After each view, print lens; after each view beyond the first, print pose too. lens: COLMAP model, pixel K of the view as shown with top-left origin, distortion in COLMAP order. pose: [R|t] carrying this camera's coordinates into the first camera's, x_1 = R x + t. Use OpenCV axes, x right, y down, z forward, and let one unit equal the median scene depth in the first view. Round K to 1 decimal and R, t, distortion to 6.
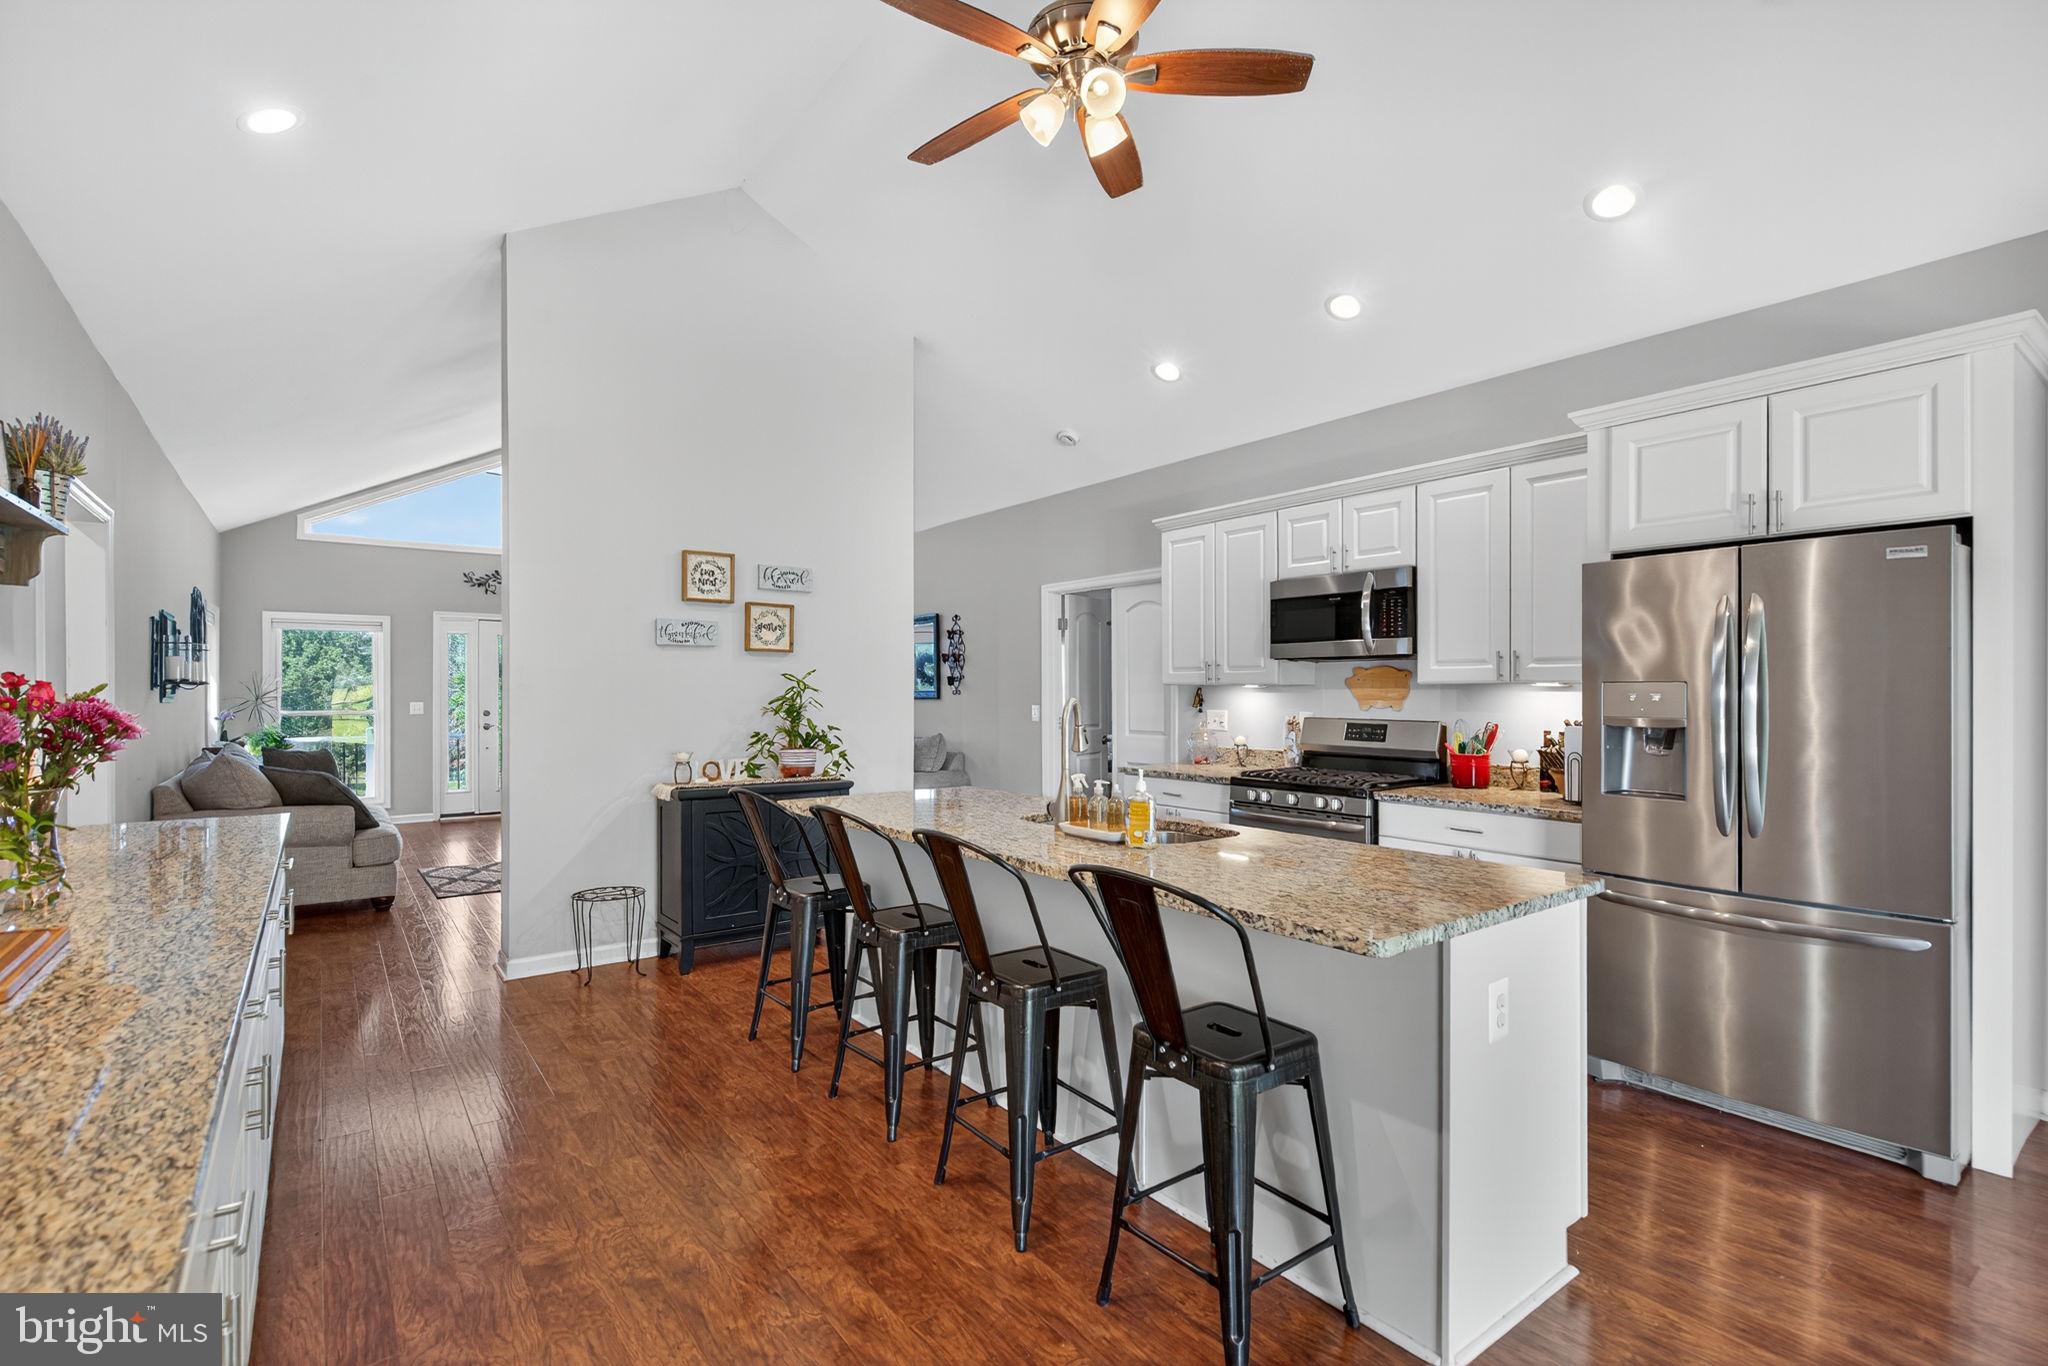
lens RADIAL K [[944.3, 0, 1017.5], [0, 944.3, 685.3], [0, 0, 1]] dist [0.000982, 0.000710]
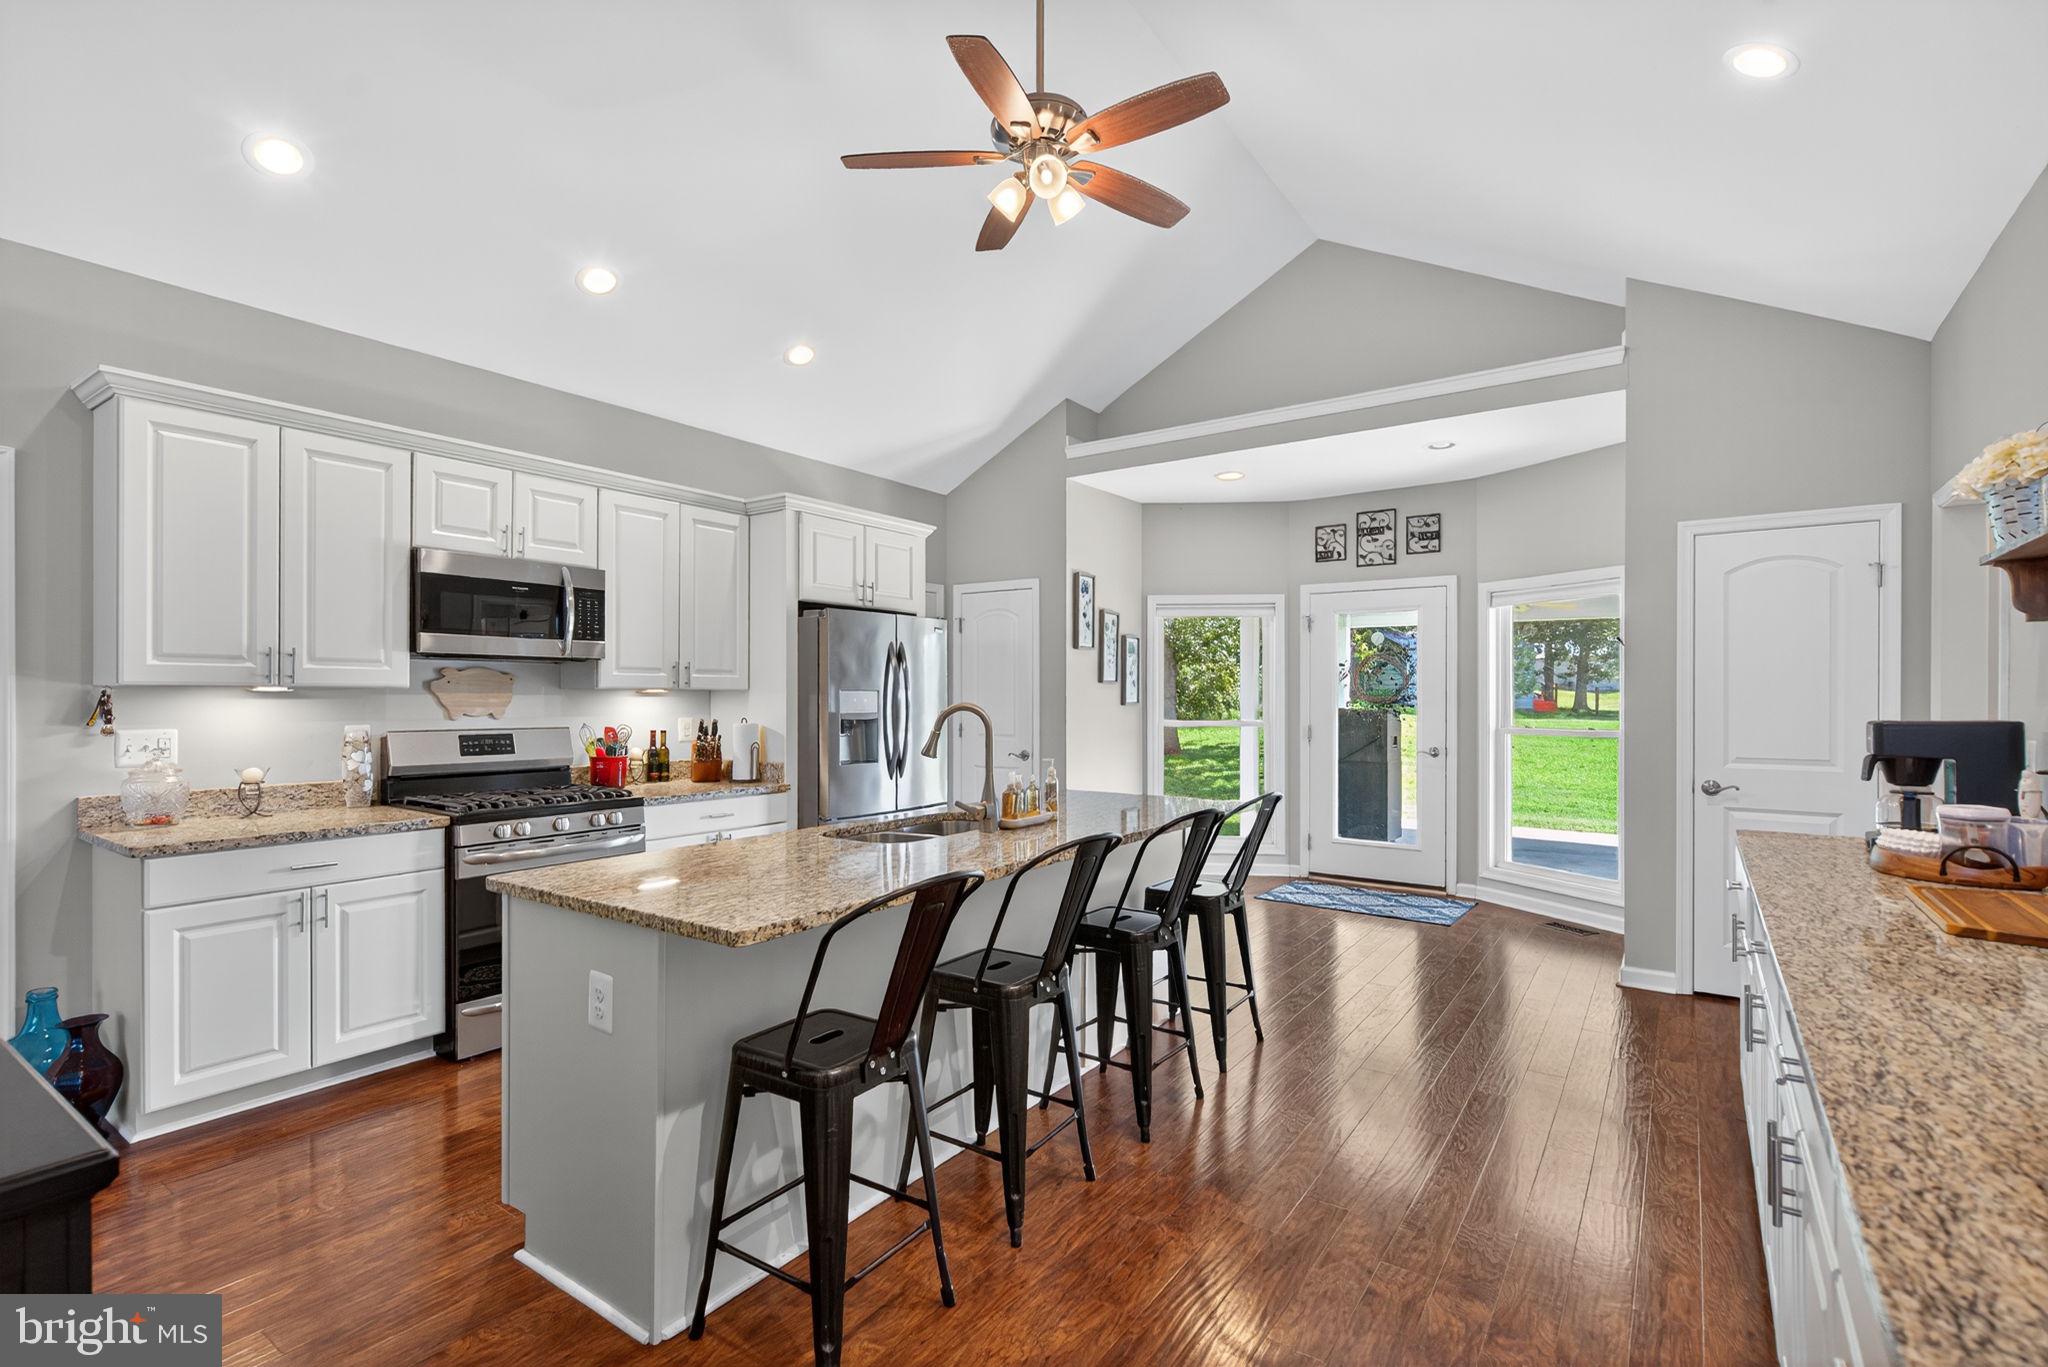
lens RADIAL K [[944.3, 0, 1005.9], [0, 944.3, 700.1], [0, 0, 1]] dist [0.000982, 0.000710]
pose [[-0.298958, -0.005058, 0.954253, -0.599562], [-0.007239, 0.999969, 0.003033, 0.003387], [-0.954239, -0.006001, -0.298985, 0.818896]]
